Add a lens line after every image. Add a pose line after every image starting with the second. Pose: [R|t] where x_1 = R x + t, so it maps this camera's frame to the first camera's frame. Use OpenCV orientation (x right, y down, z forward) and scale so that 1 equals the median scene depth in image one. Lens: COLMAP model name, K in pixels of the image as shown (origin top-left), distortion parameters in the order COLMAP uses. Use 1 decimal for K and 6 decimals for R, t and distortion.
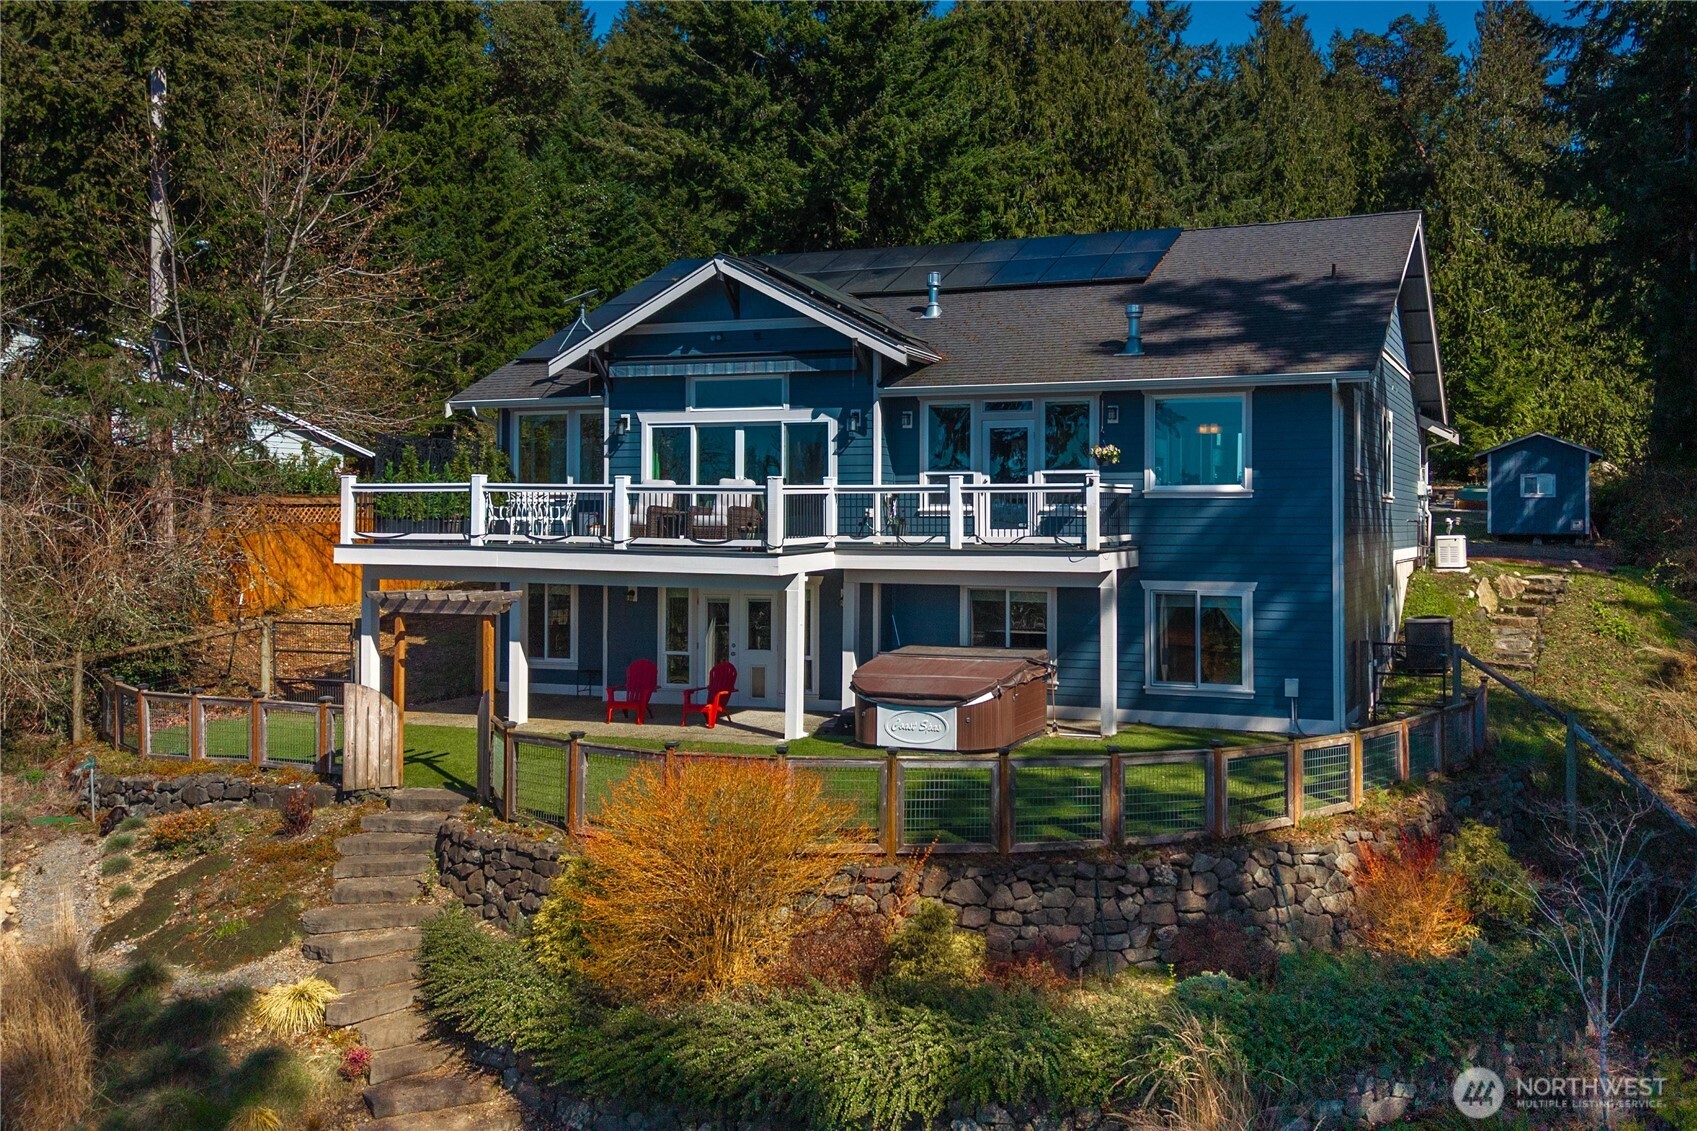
lens RADIAL K [[1819.2, 0, 849.5], [0, 1819.2, 553.1], [0, 0, 1]] dist [0.010984, 0.000000]
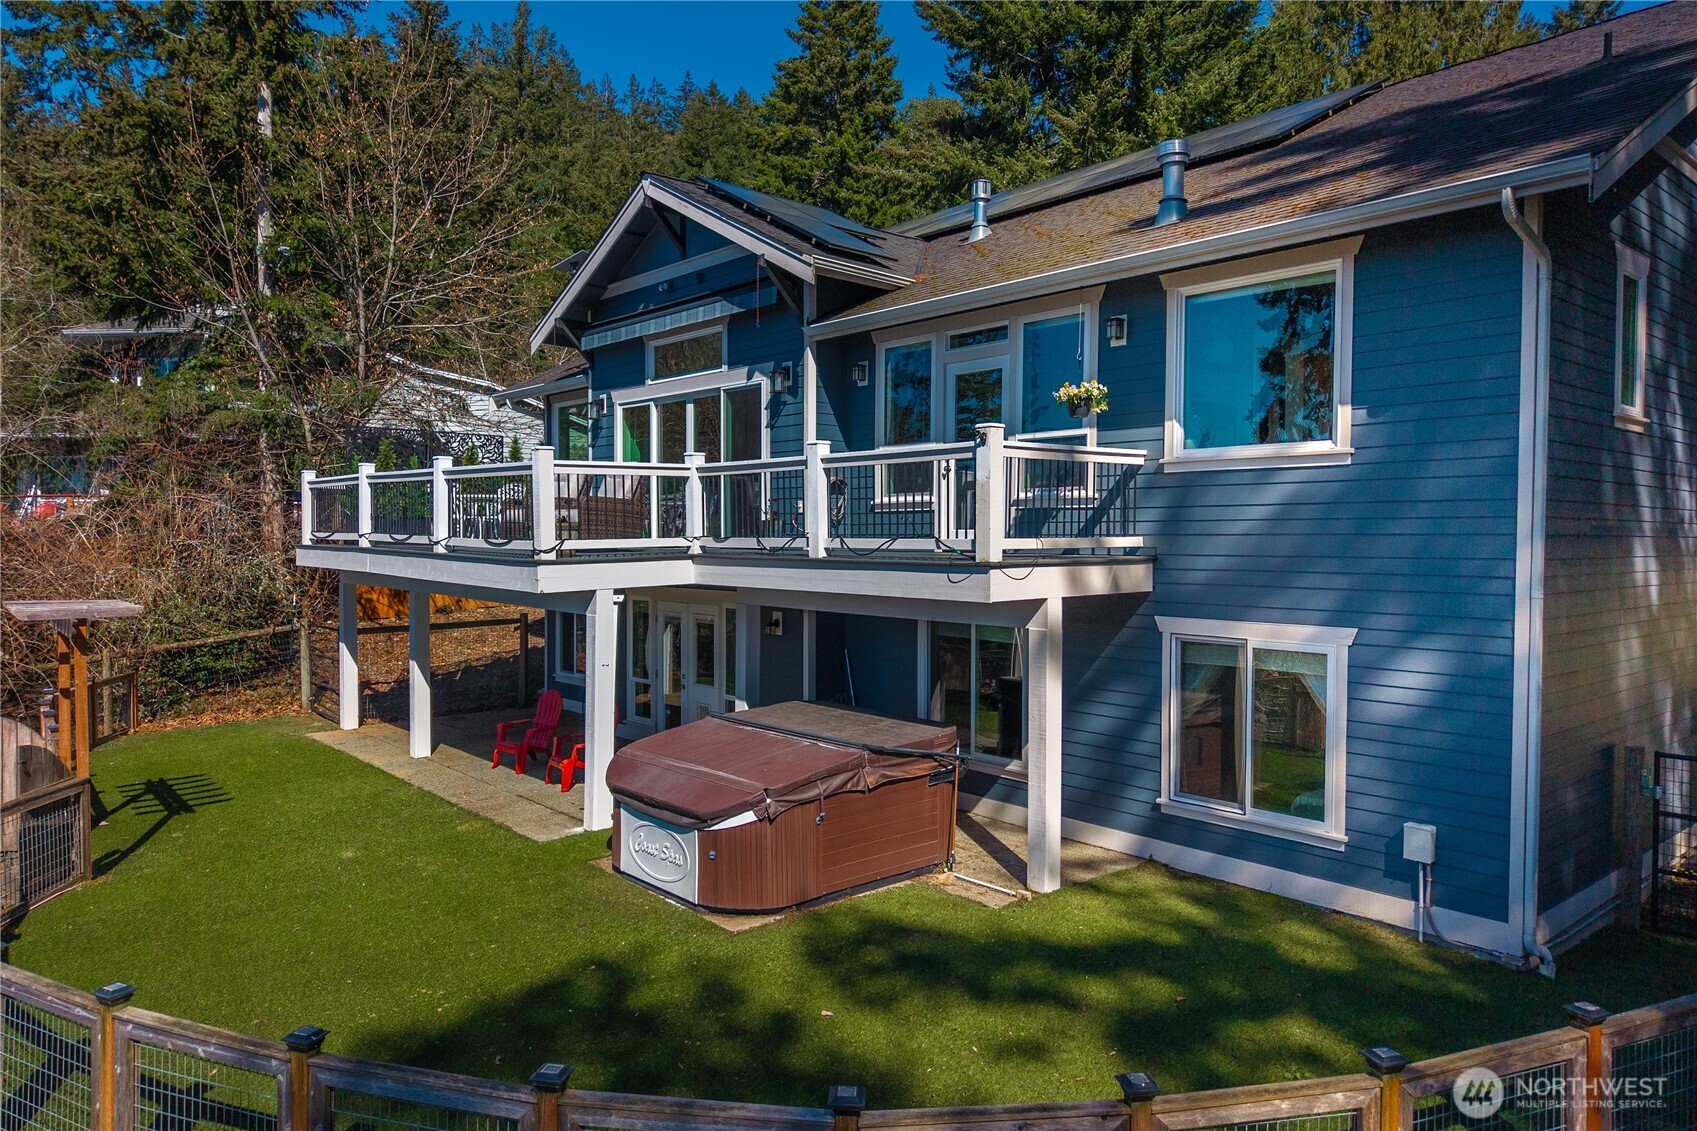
lens RADIAL K [[1127.5, 0, 844.3], [0, 1127.5, 582.6], [0, 0, 1]] dist [0.002485, -0.001074]
pose [[0.883408, 0.021788, -0.468099, 0.235691], [-0.013998, 0.999700, 0.020114, -0.001395], [0.468396, -0.011217, 0.883447, 0.626922]]
